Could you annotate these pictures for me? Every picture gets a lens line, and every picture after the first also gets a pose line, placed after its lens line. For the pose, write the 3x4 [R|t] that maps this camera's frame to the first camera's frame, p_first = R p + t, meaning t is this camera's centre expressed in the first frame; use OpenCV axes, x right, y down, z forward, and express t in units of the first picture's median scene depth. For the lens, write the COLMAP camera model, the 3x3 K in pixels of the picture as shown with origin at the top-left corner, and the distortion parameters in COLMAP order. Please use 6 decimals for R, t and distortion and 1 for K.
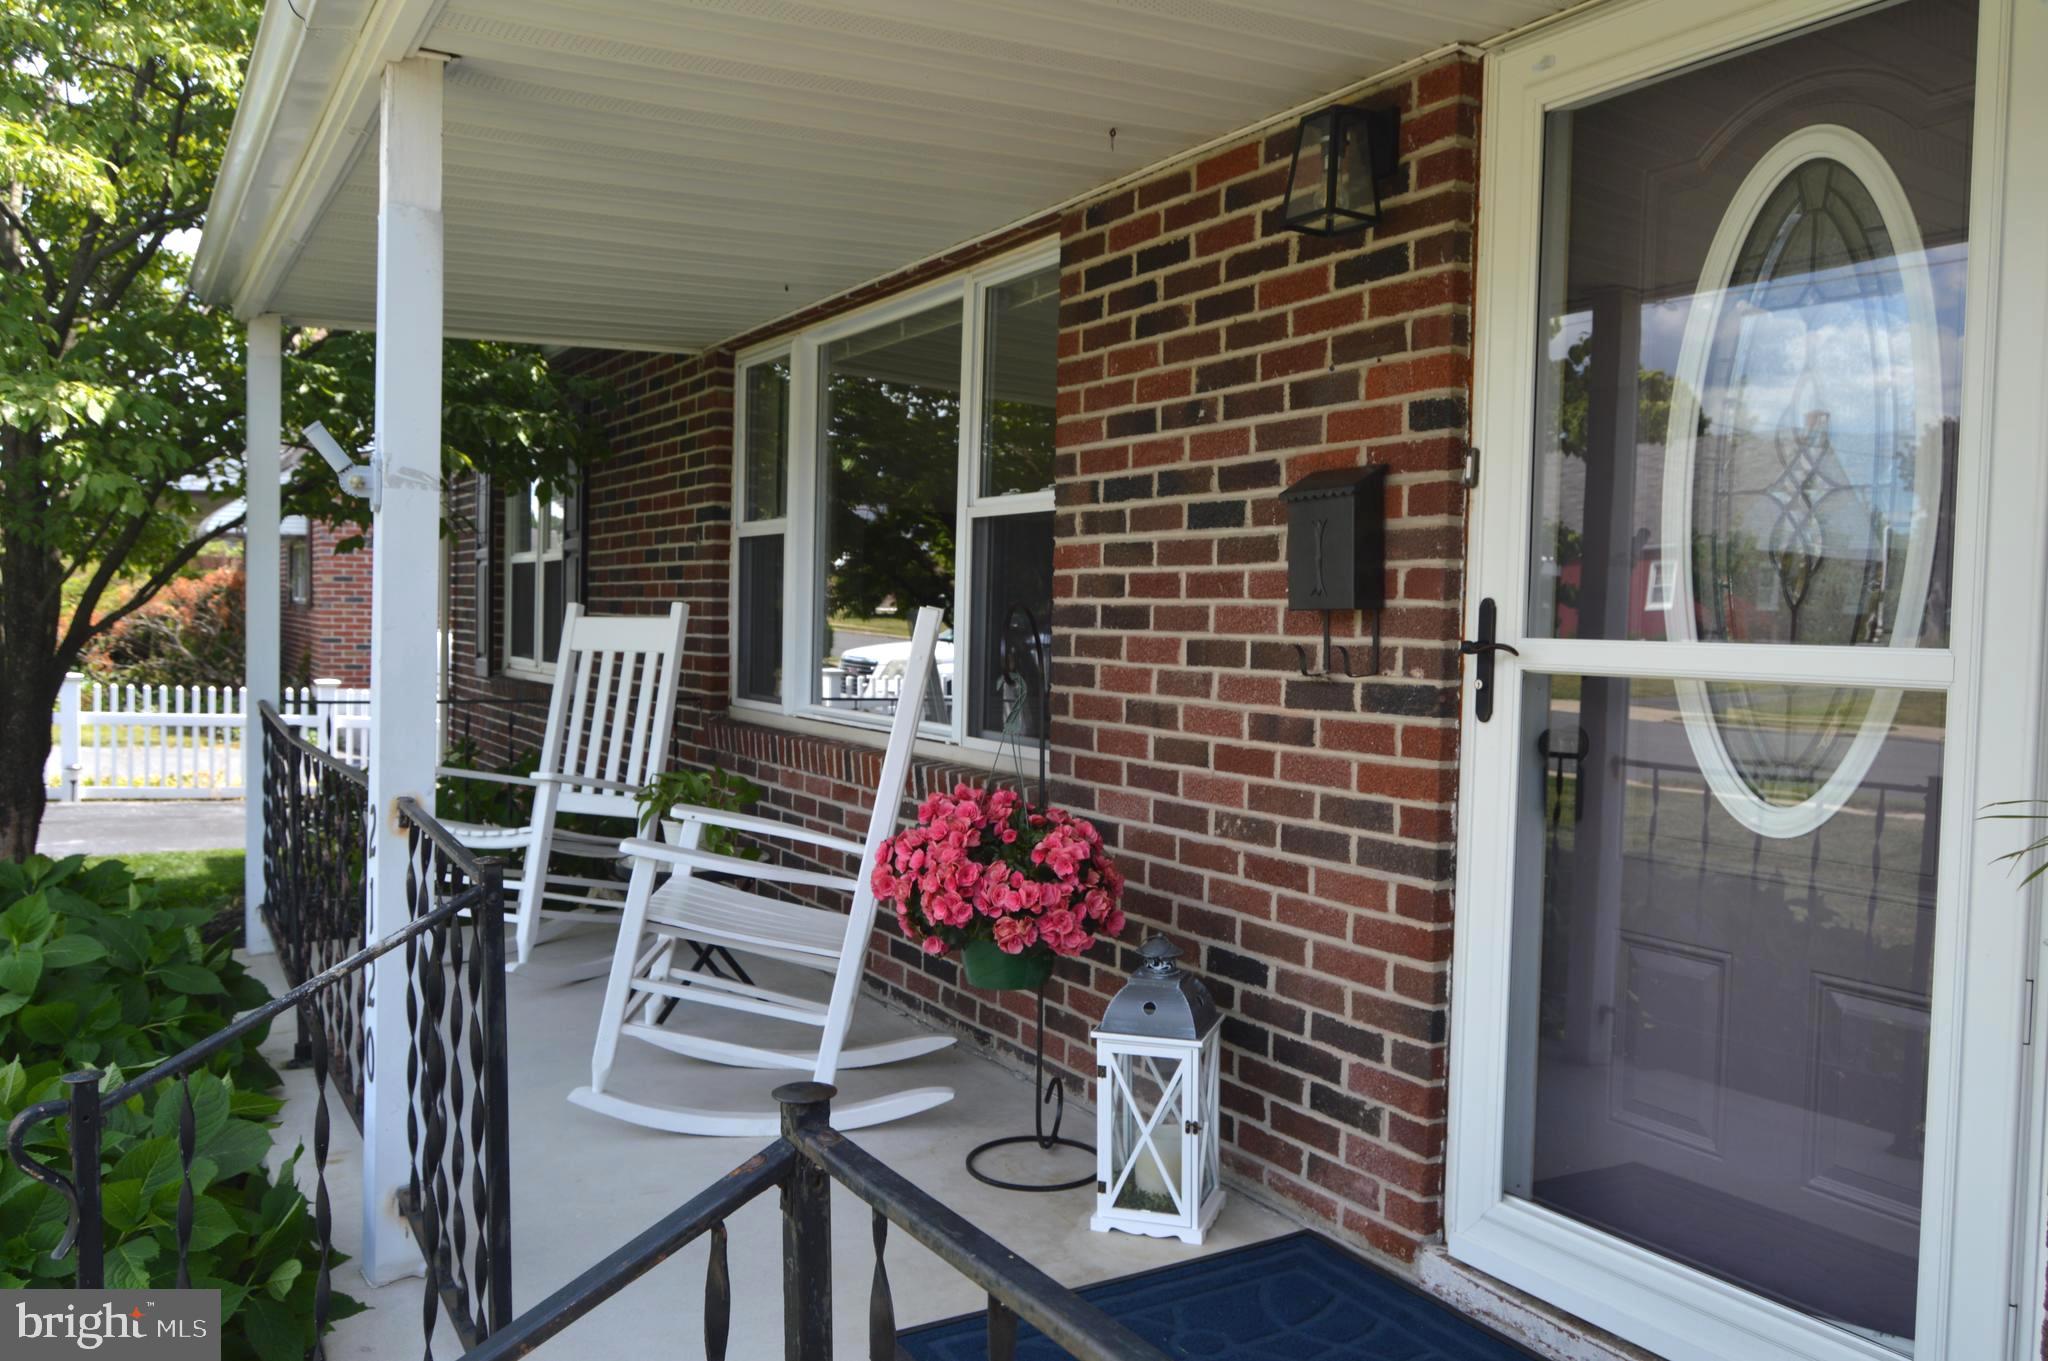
lens RADIAL K [[1599.5, 0, 1023.7], [0, 1599.5, 688.3], [0, 0, 1]] dist [-0.015312, 0.001870]
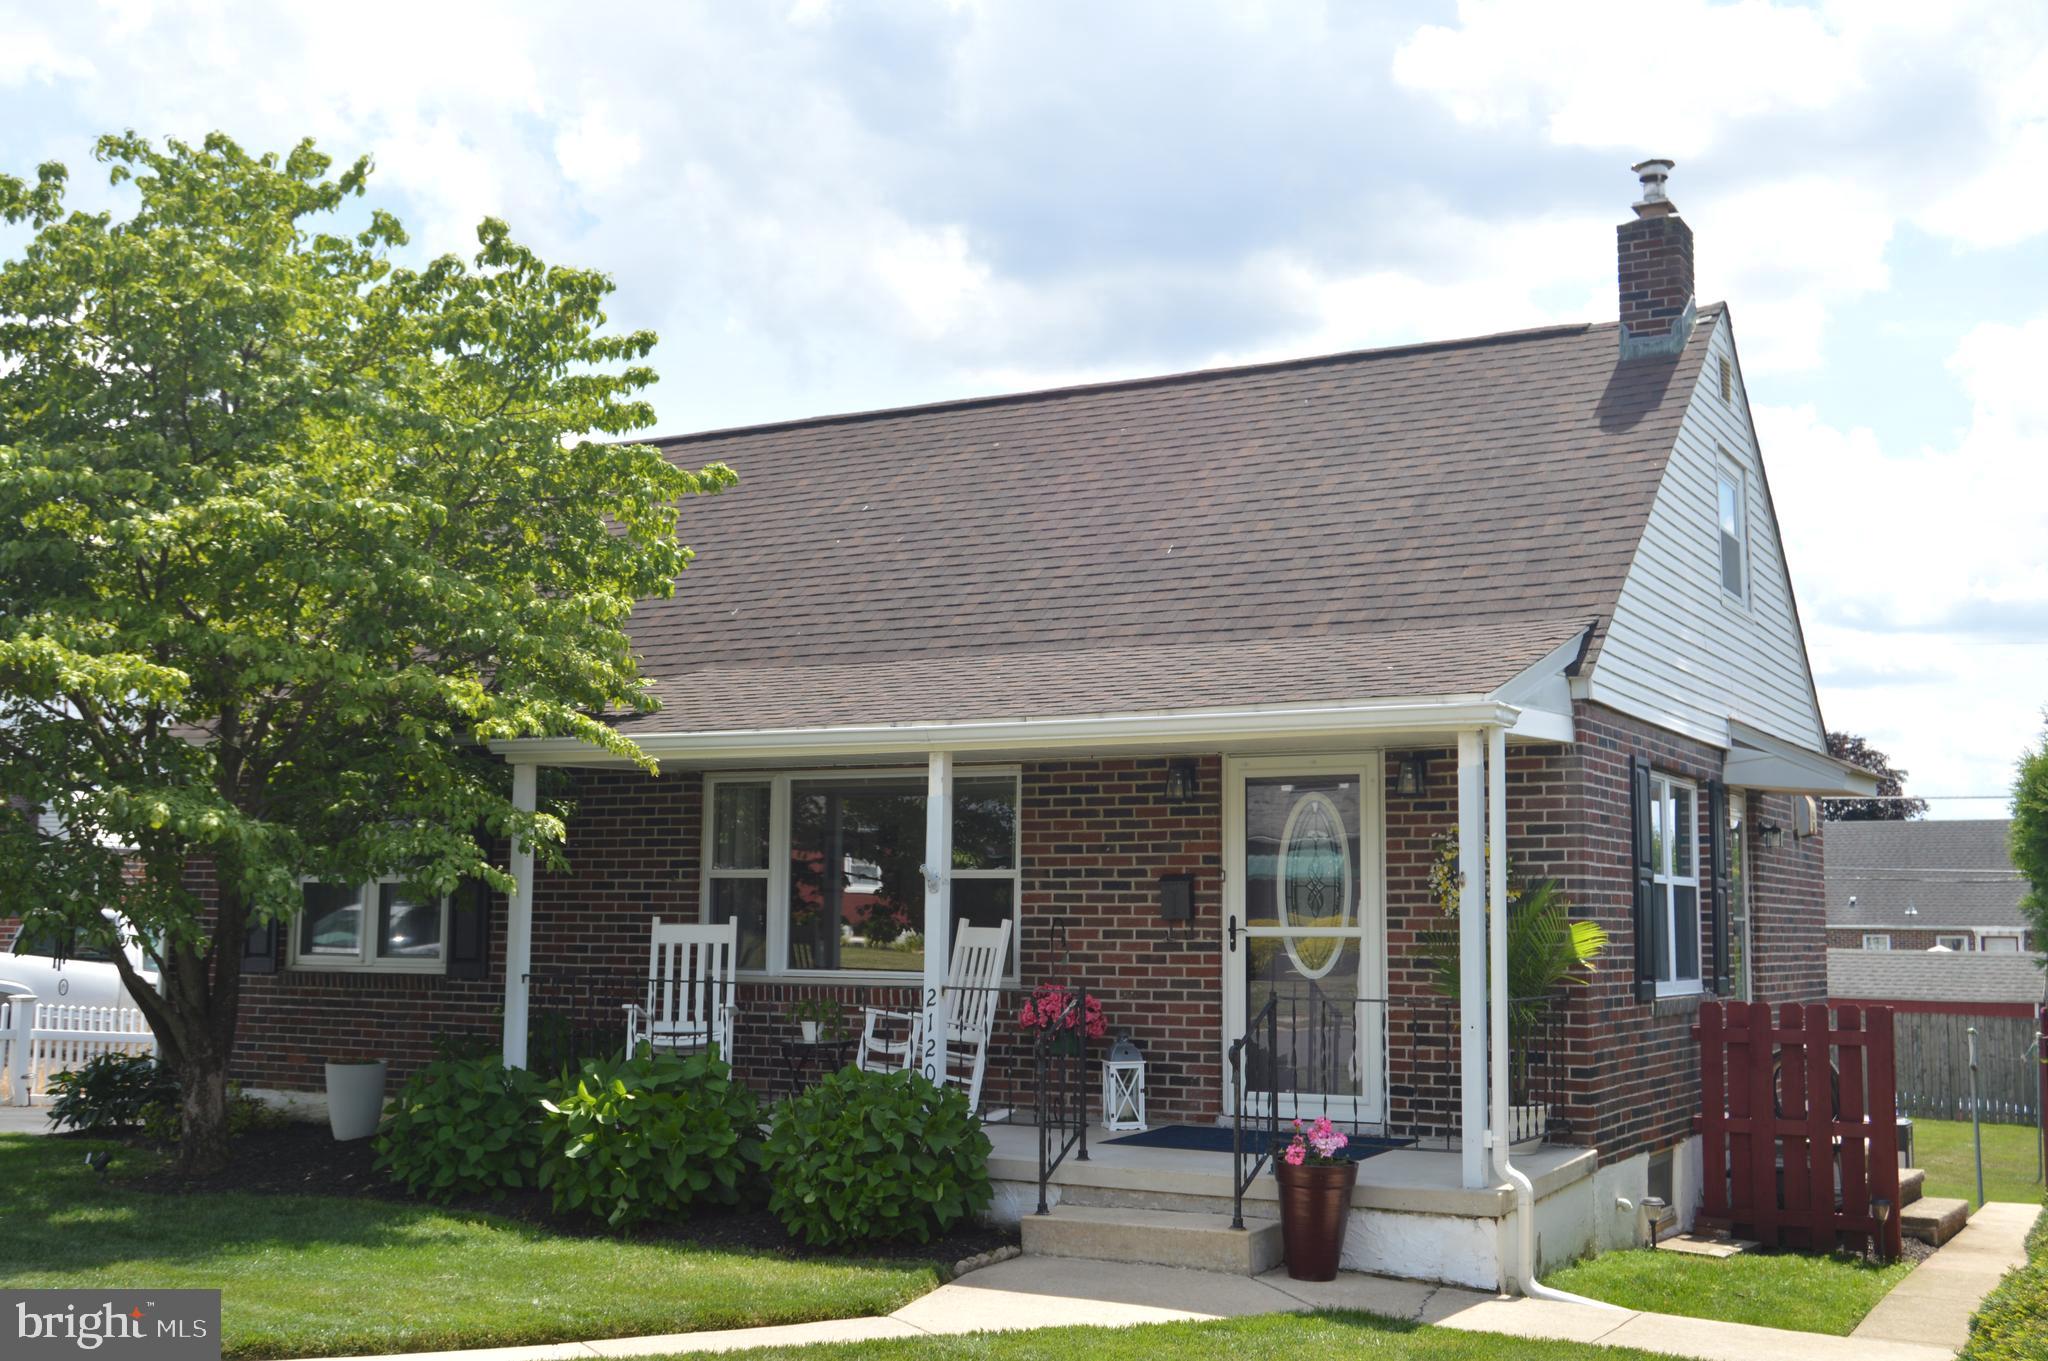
lens RADIAL K [[2184.0, 0, 1024.8], [0, 2184.0, 677.8], [0, 0, 1]] dist [-0.016794, 0.000000]
pose [[0.870690, 0.037425, 0.490407, -2.111992], [0.034680, 0.989947, -0.137119, 0.057726], [-0.490608, 0.136396, 0.860639, -2.521456]]
